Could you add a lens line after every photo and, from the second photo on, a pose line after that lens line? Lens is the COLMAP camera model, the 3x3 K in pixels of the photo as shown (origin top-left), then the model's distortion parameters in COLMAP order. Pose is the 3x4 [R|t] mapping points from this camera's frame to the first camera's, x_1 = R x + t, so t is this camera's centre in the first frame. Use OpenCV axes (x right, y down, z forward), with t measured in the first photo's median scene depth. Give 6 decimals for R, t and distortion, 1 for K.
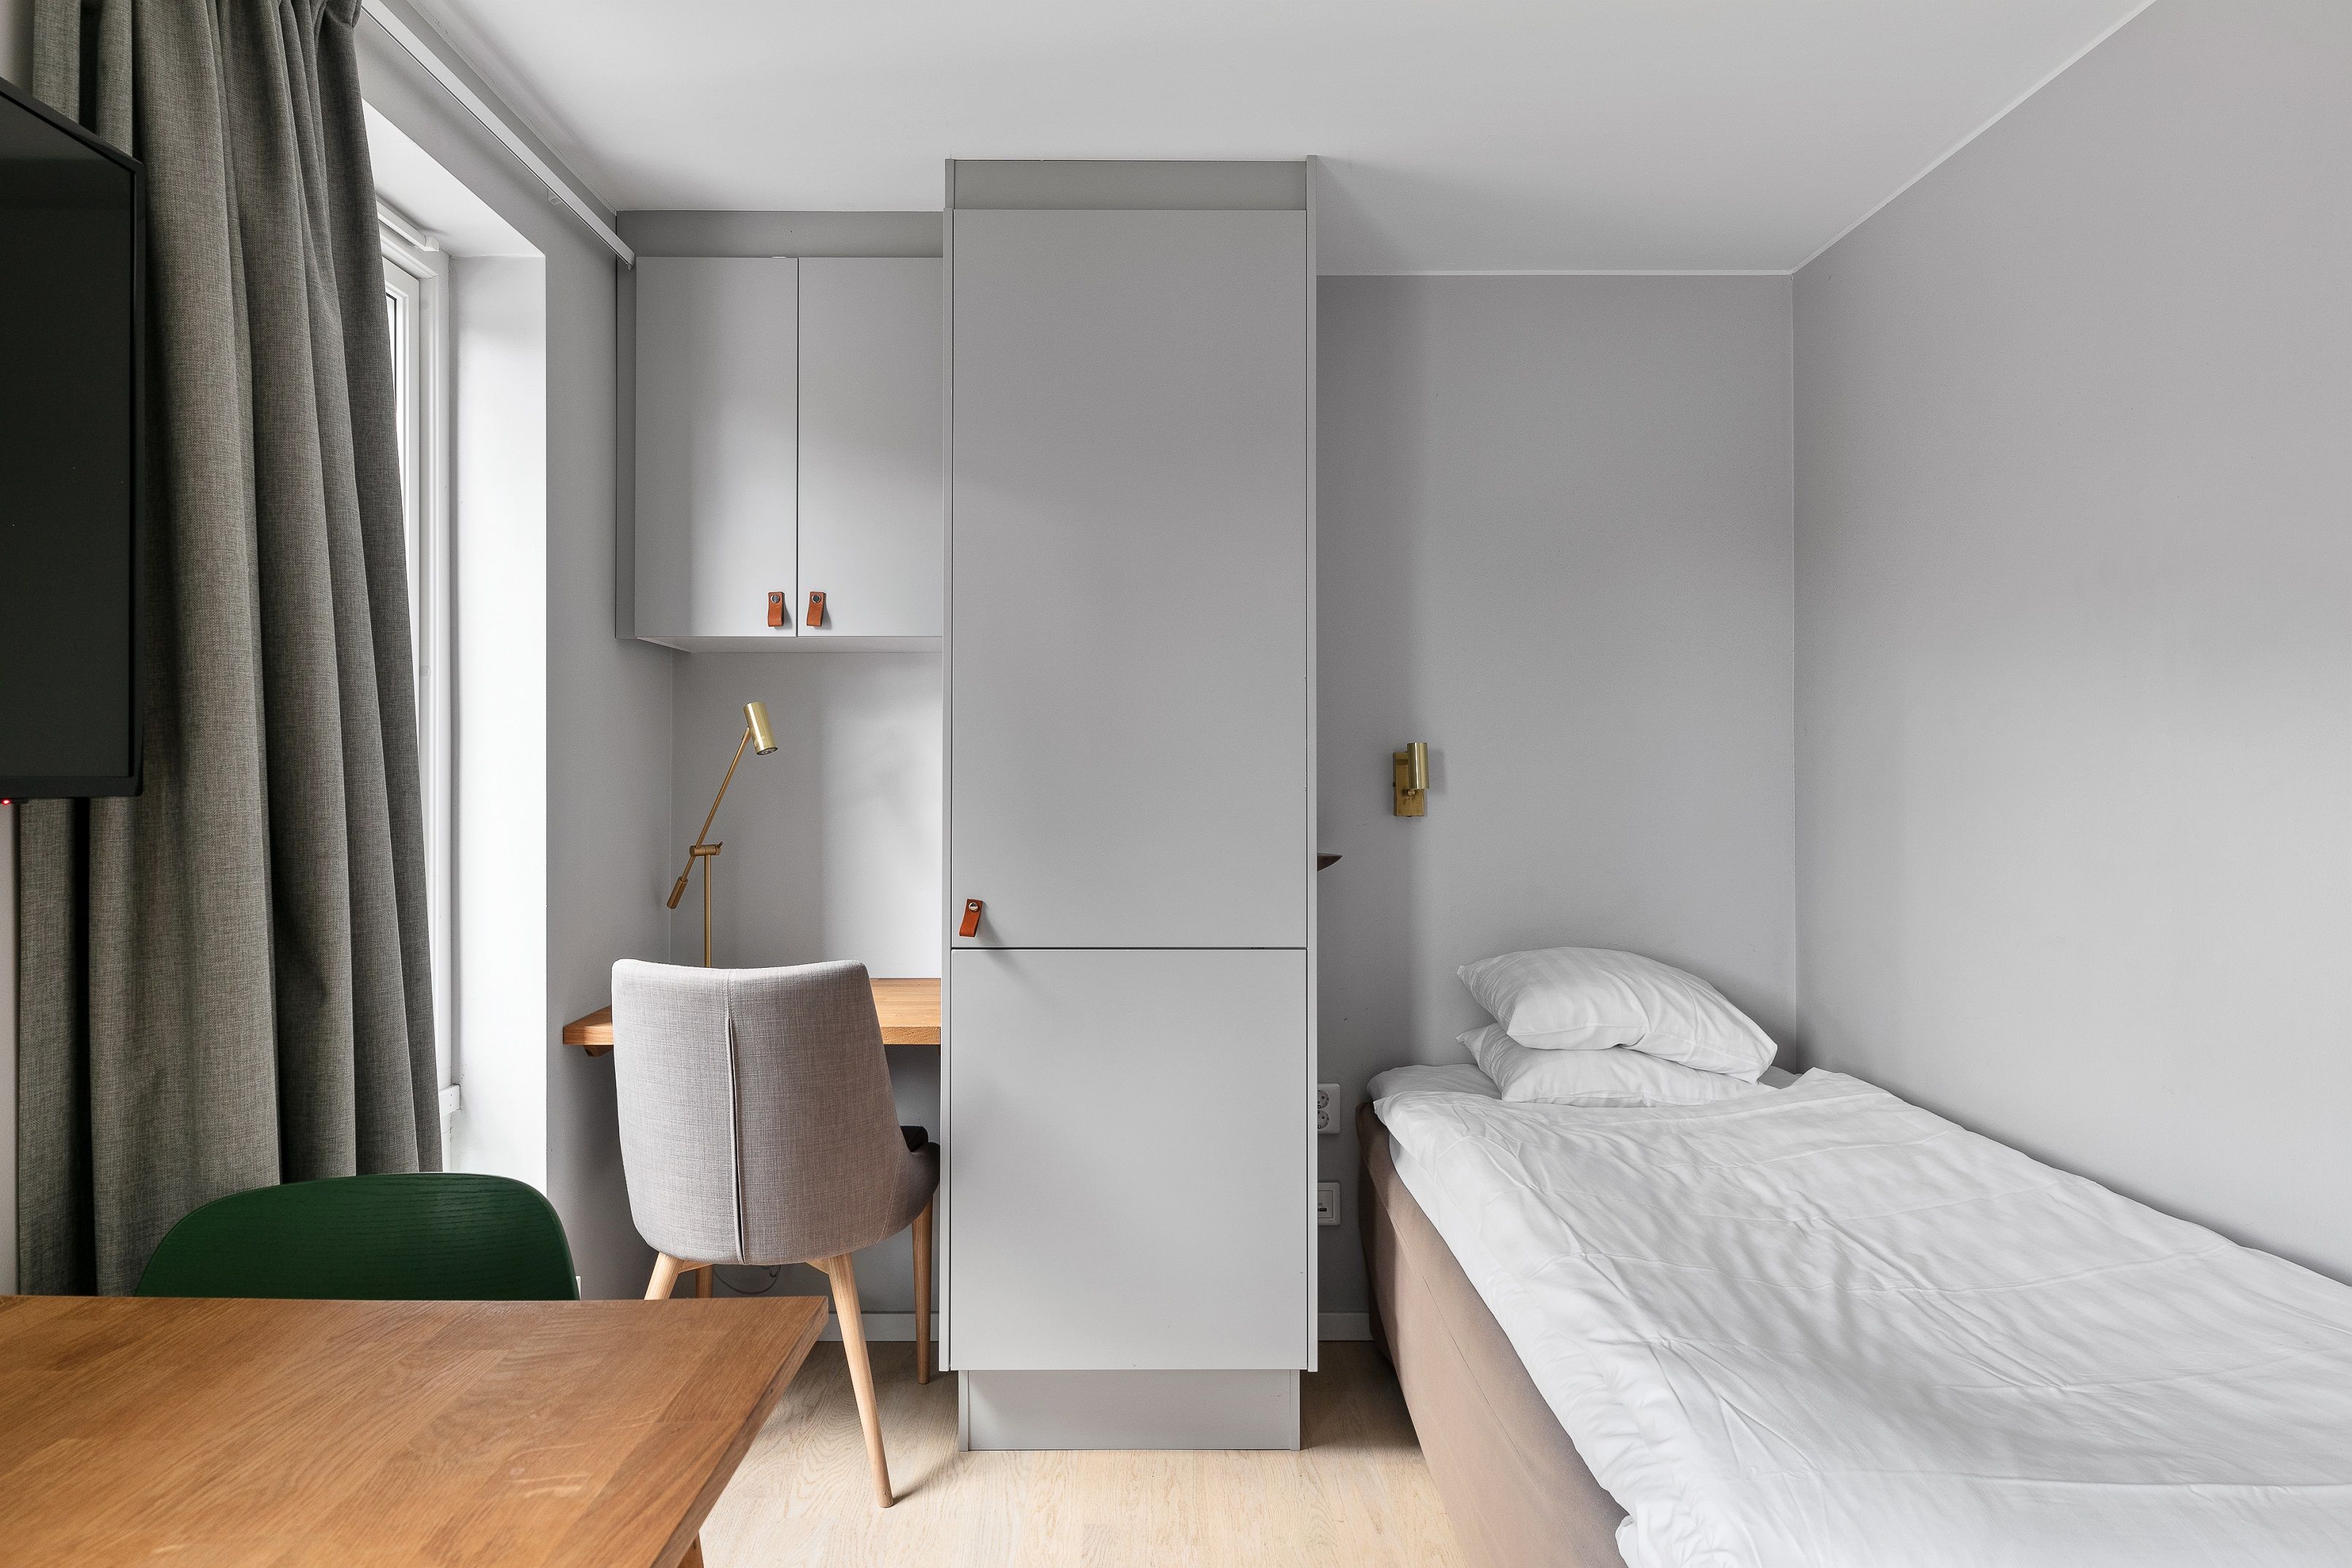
lens RADIAL K [[1486.2, 0, 1158.5], [0, 1486.2, 752.0], [0, 0, 1]] dist [0.005644, 0.002163]
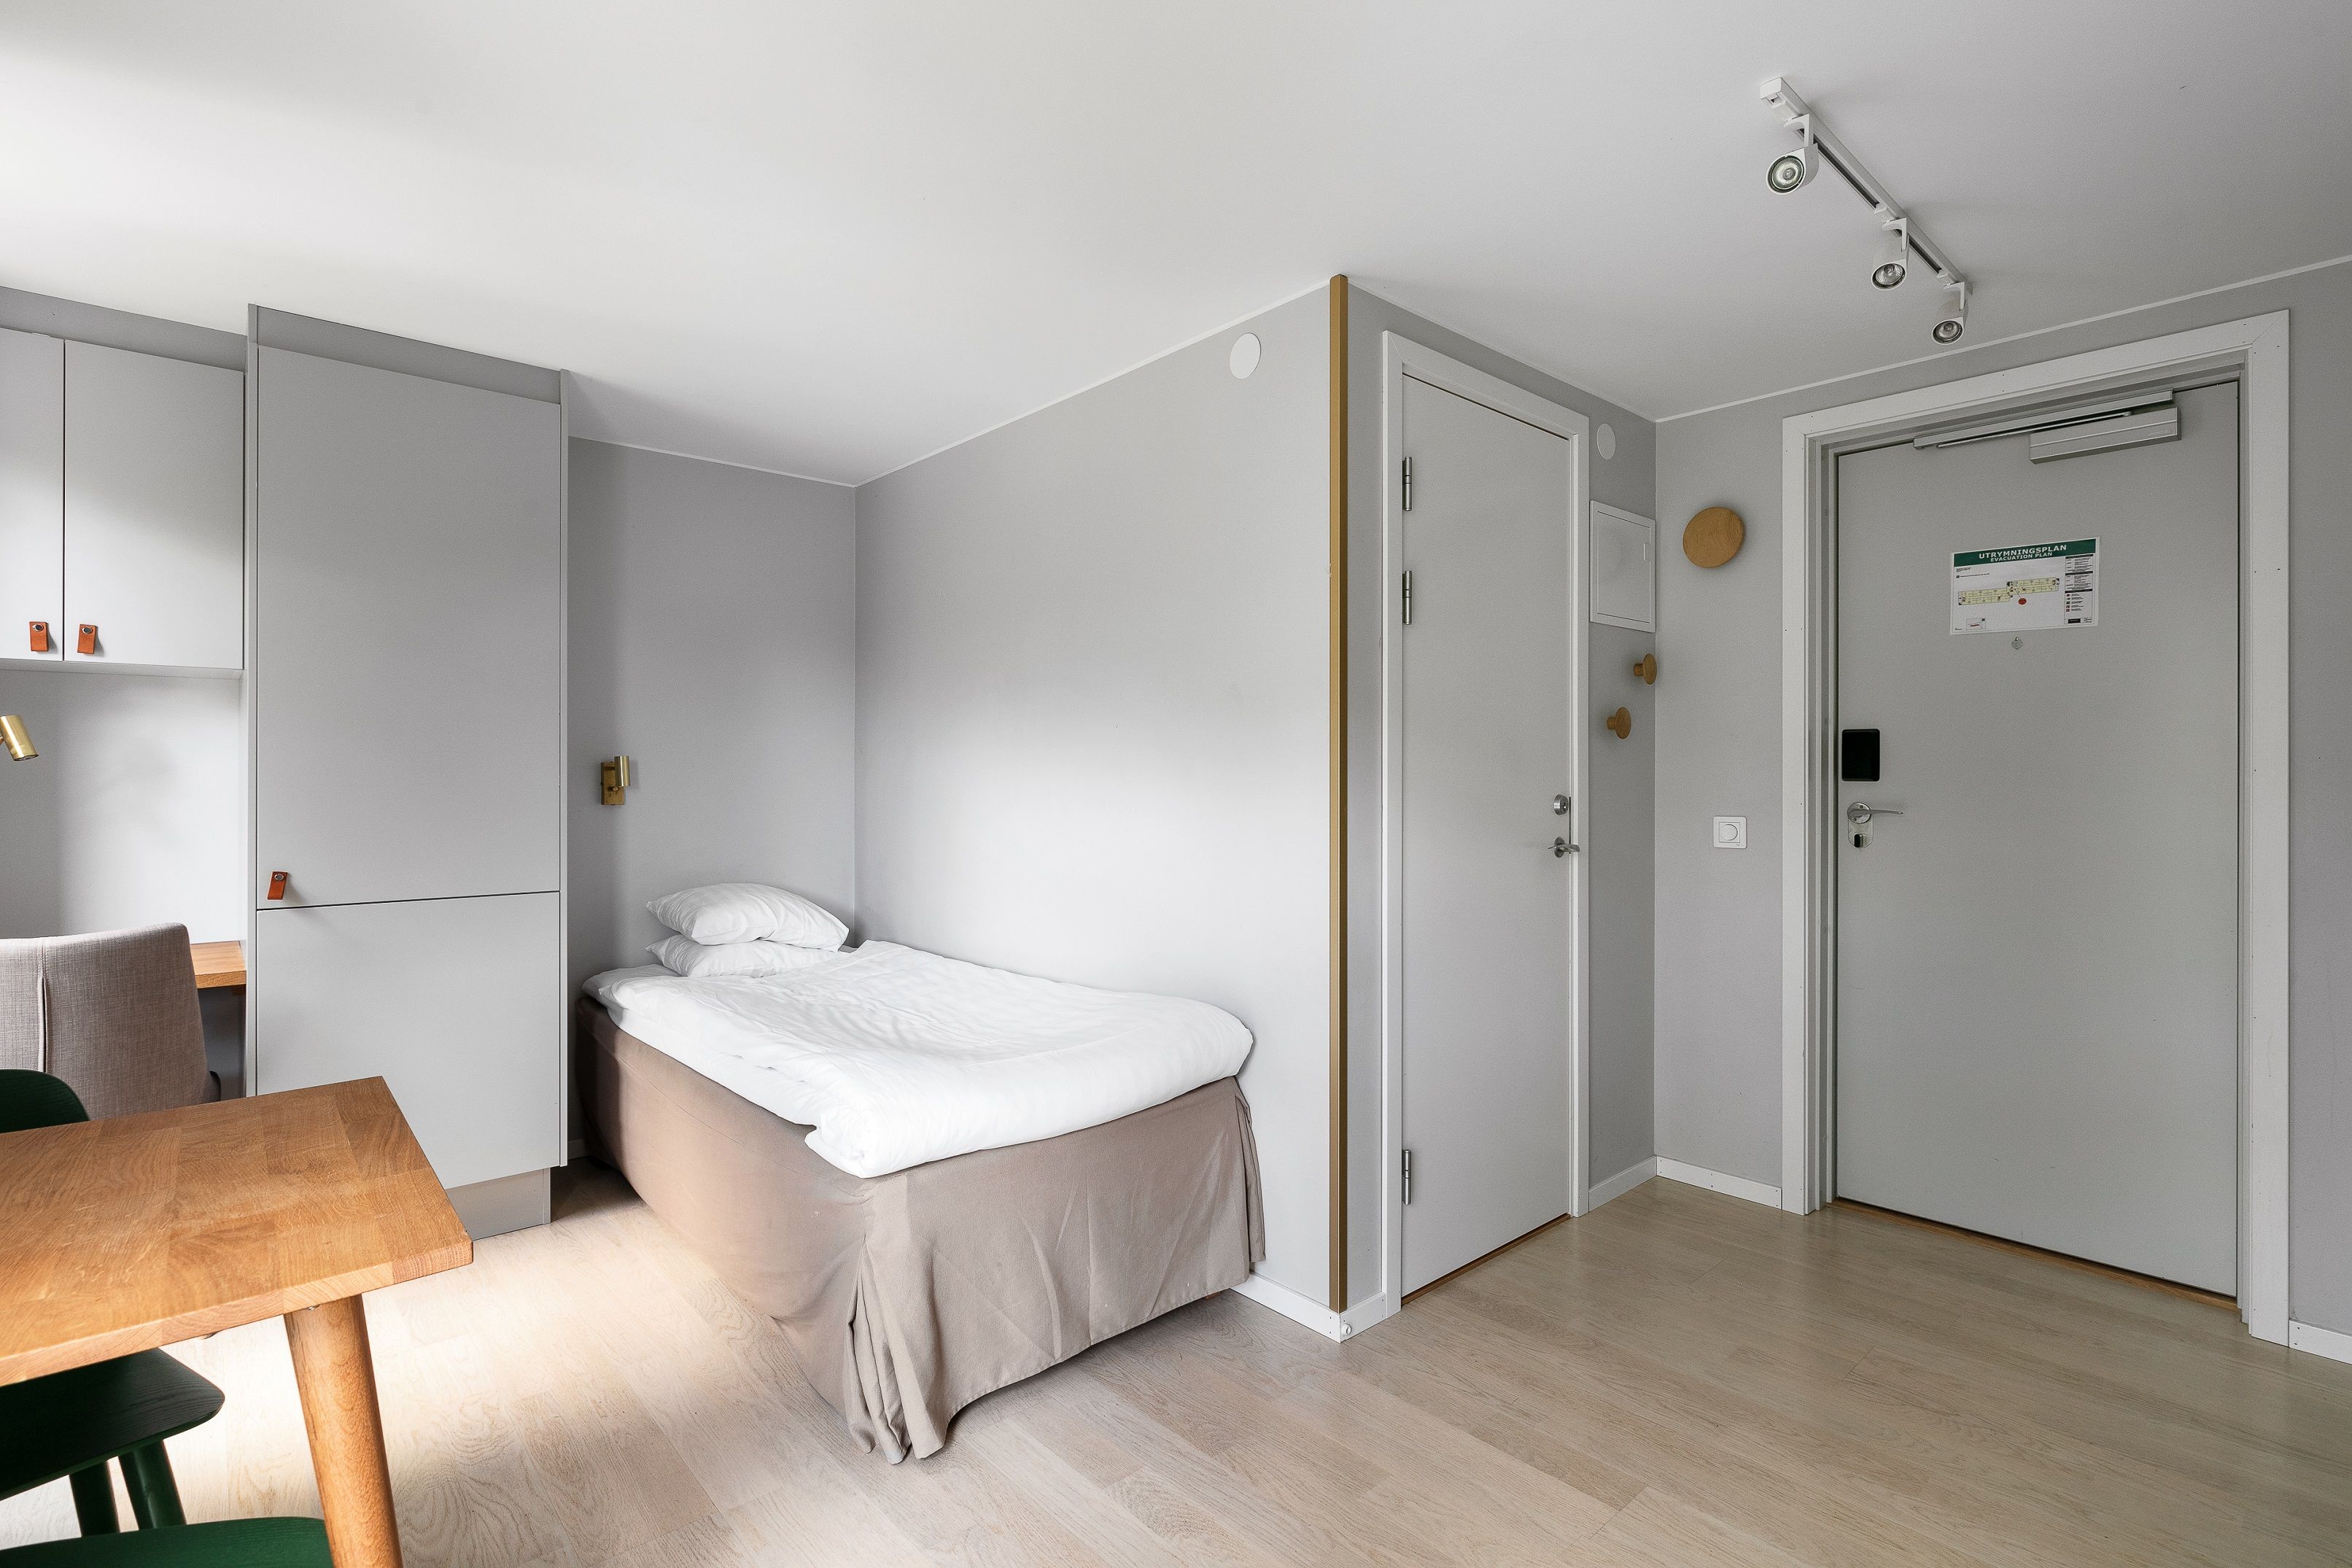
lens RADIAL K [[1104.2, 0, 1179.8], [0, 1104.2, 773.9], [0, 0, 1]] dist [-0.000075, 0.000006]
pose [[0.751294, 0.000644, 0.659968, -0.164243], [-0.009355, 0.999909, 0.009673, -0.004930], [-0.659902, -0.013441, 0.751232, -0.259525]]
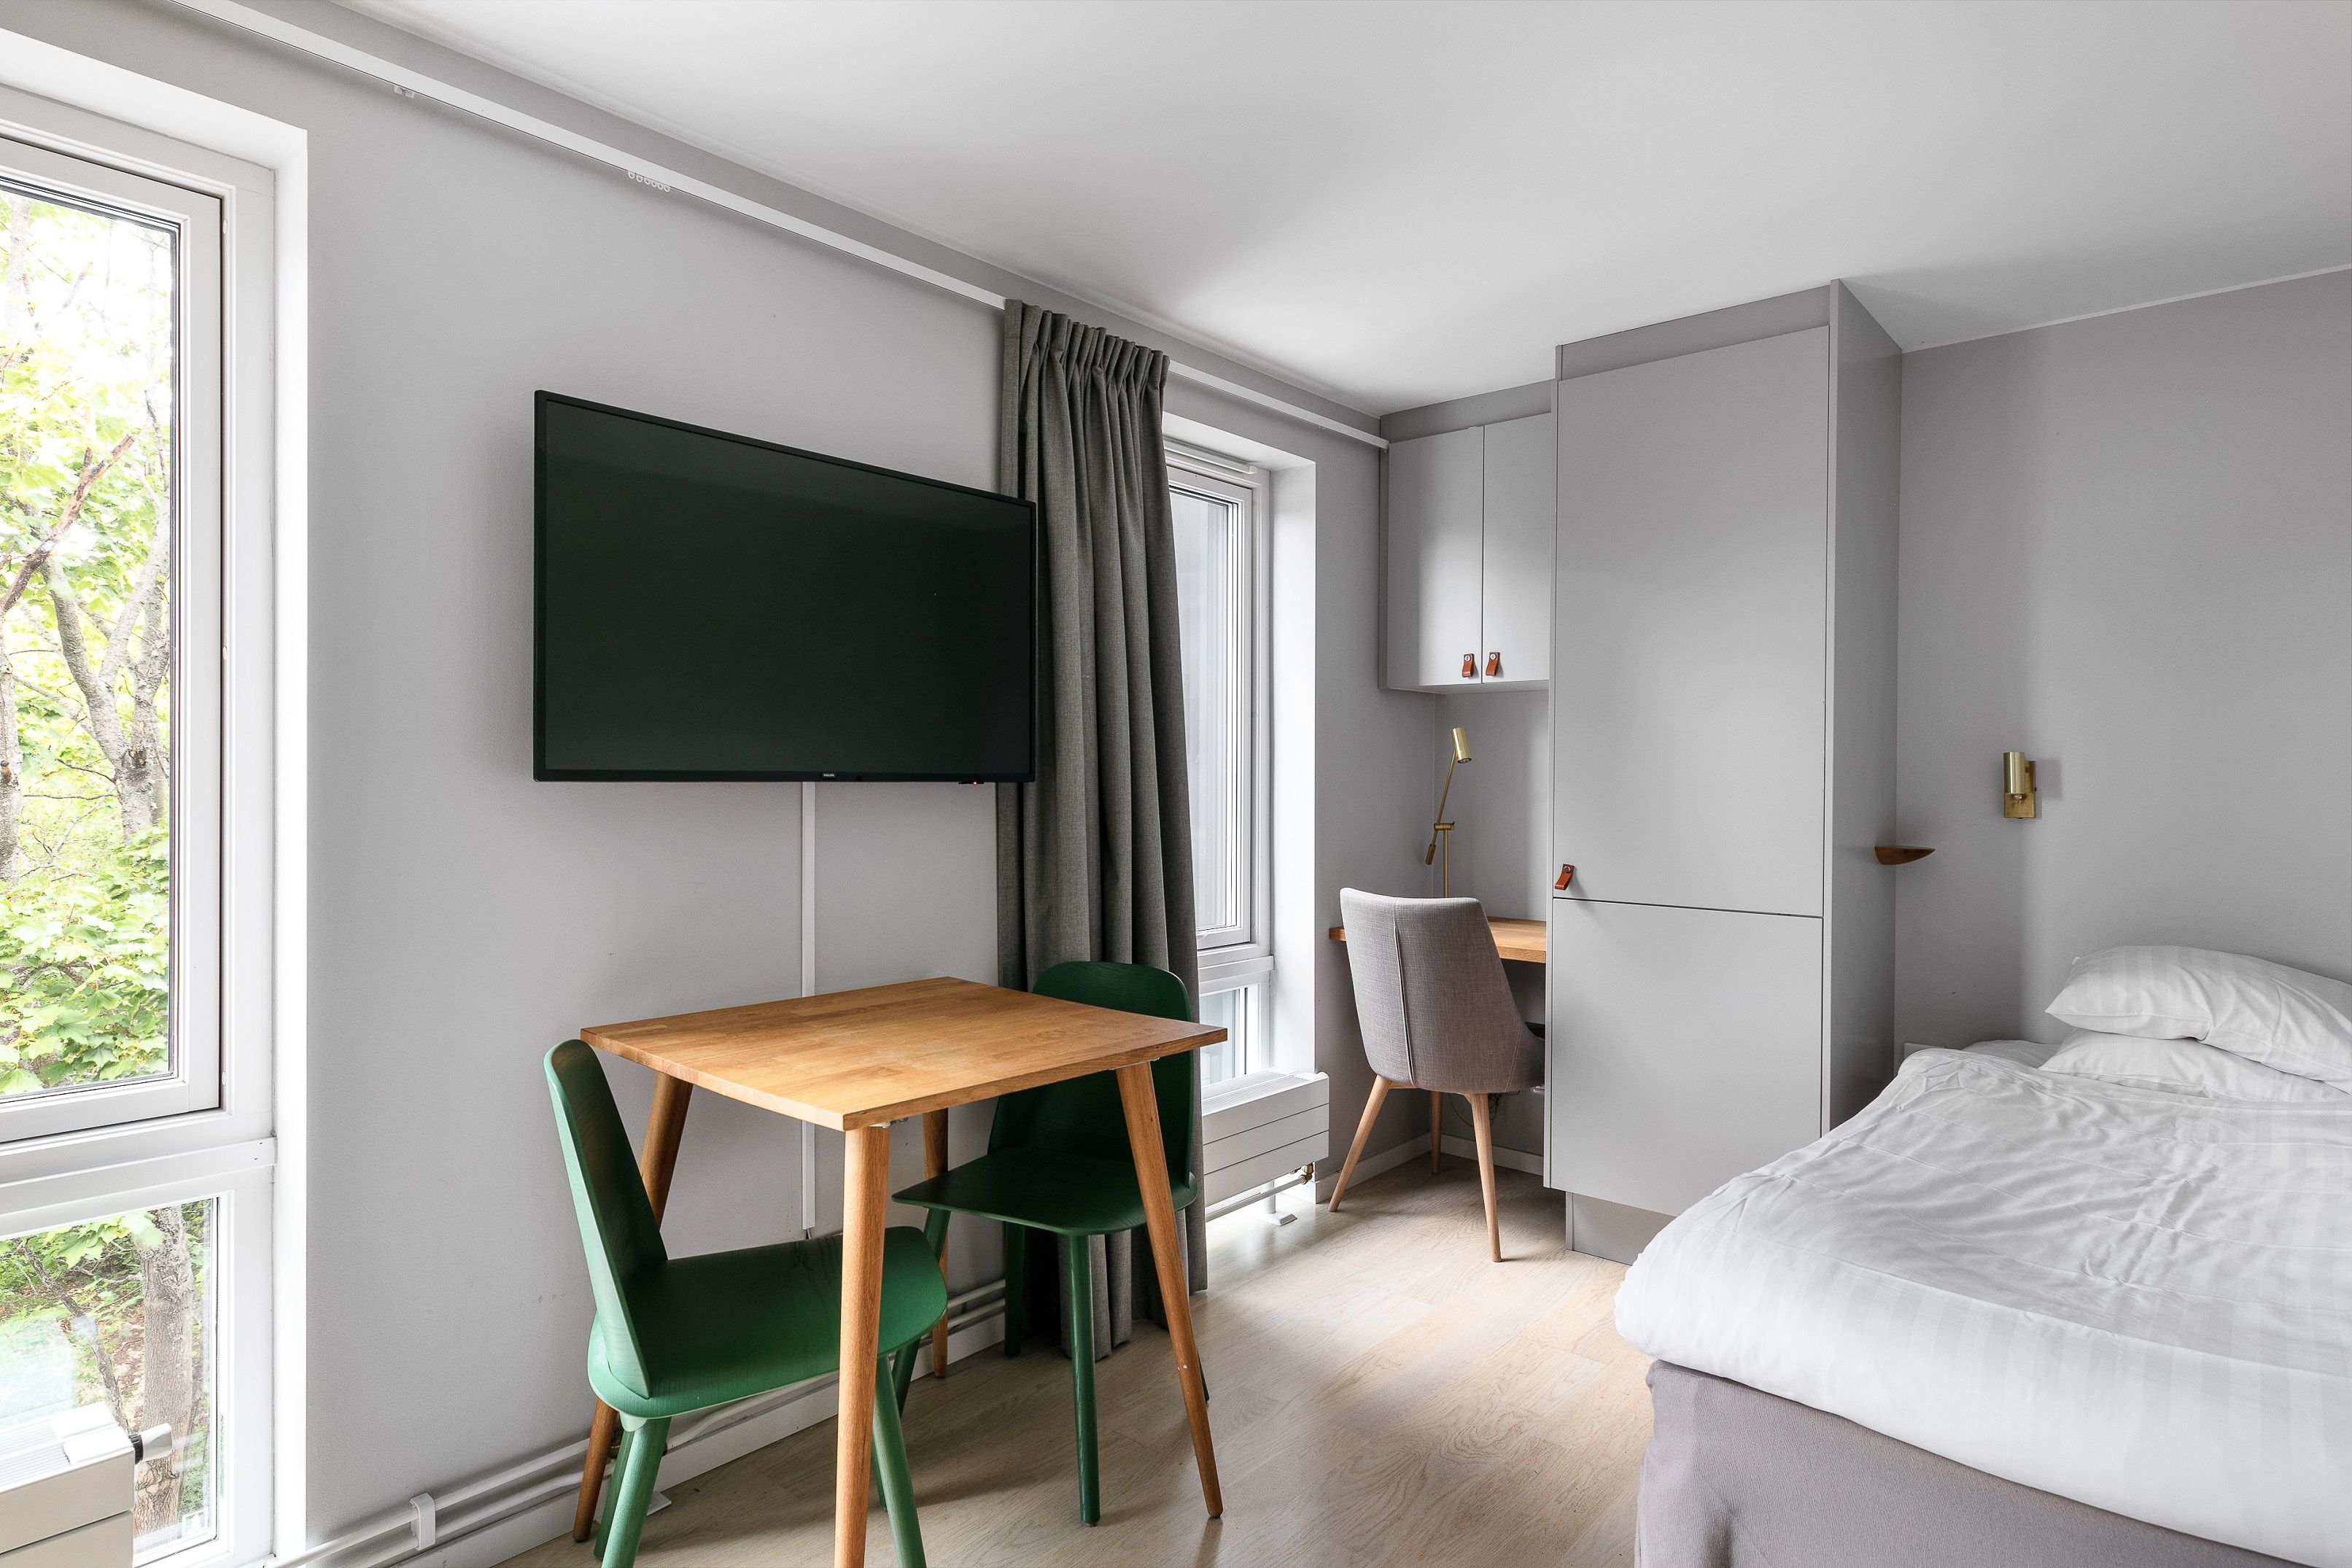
lens RADIAL K [[1267.3, 0, 1177.9], [0, 1267.3, 778.2], [0, 0, 1]] dist [-0.001808, -0.000630]
pose [[0.749672, 0.007782, -0.661764, 0.384739], [0.001948, 0.999901, 0.013965, -0.001248], [0.661807, -0.011758, 0.749582, -0.153435]]
